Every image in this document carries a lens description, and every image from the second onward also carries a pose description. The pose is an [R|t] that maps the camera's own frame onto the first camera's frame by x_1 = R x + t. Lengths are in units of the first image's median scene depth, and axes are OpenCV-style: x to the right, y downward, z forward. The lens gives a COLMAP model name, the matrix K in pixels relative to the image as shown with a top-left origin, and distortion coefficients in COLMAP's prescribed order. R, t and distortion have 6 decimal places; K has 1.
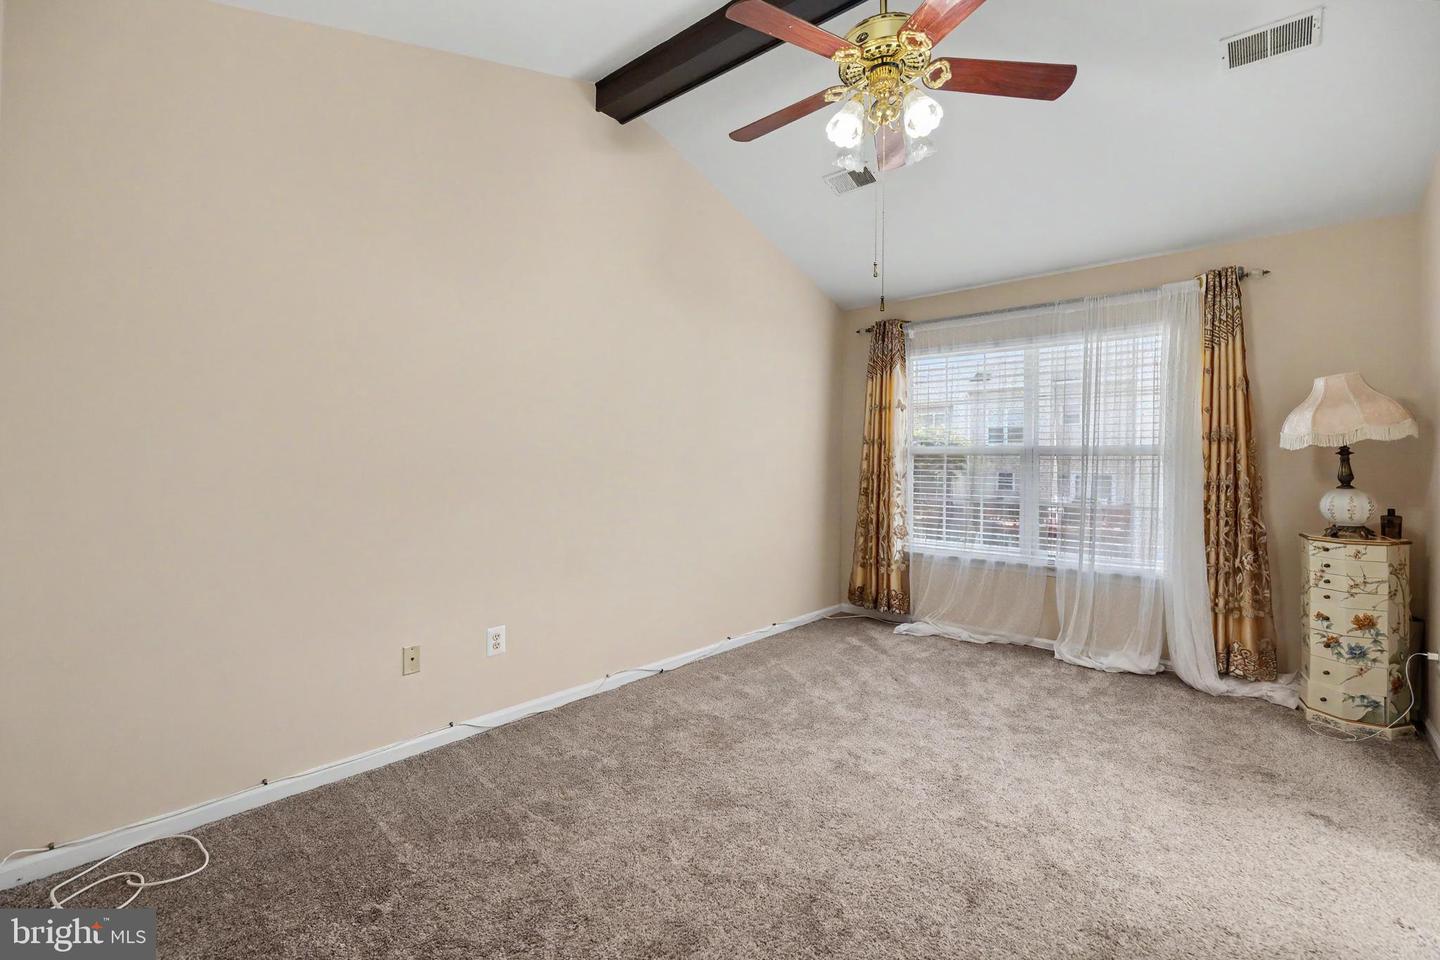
lens RADIAL K [[620.8, 0, 719.9], [0, 620.8, 459.3], [0, 0, 1]] dist [0.000056, -0.000233]
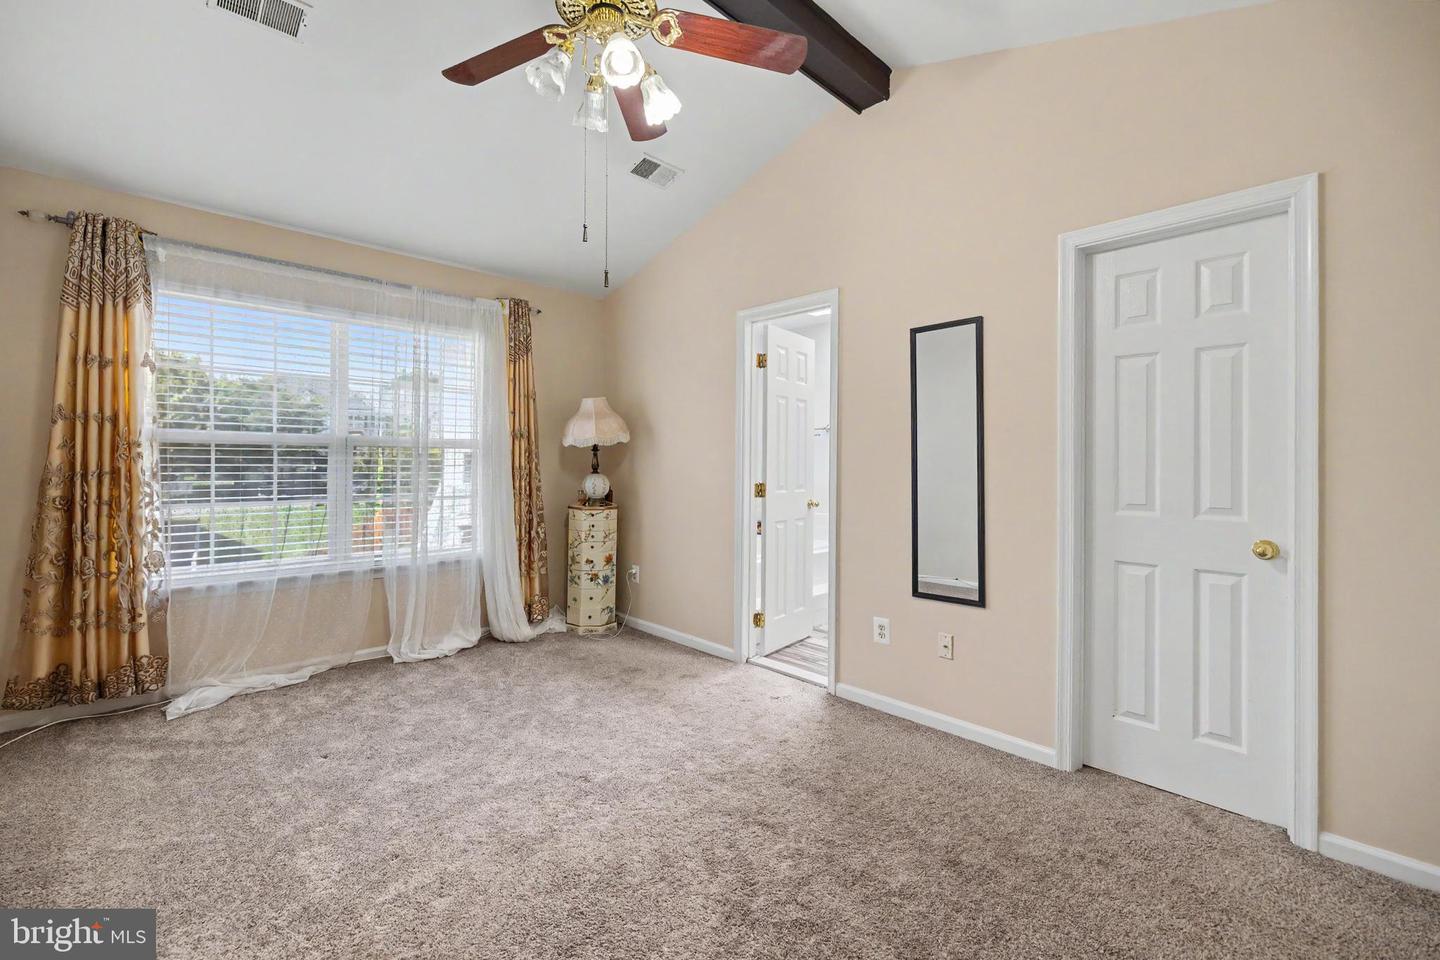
lens RADIAL K [[620.8, 0, 719.9], [0, 620.8, 459.3], [0, 0, 1]] dist [0.000056, -0.000233]
pose [[0.075208, -0.009133, 0.997126, -0.423707], [-0.017199, 0.999797, 0.010455, -0.007596], [-0.997020, -0.017936, 0.075036, 0.525008]]
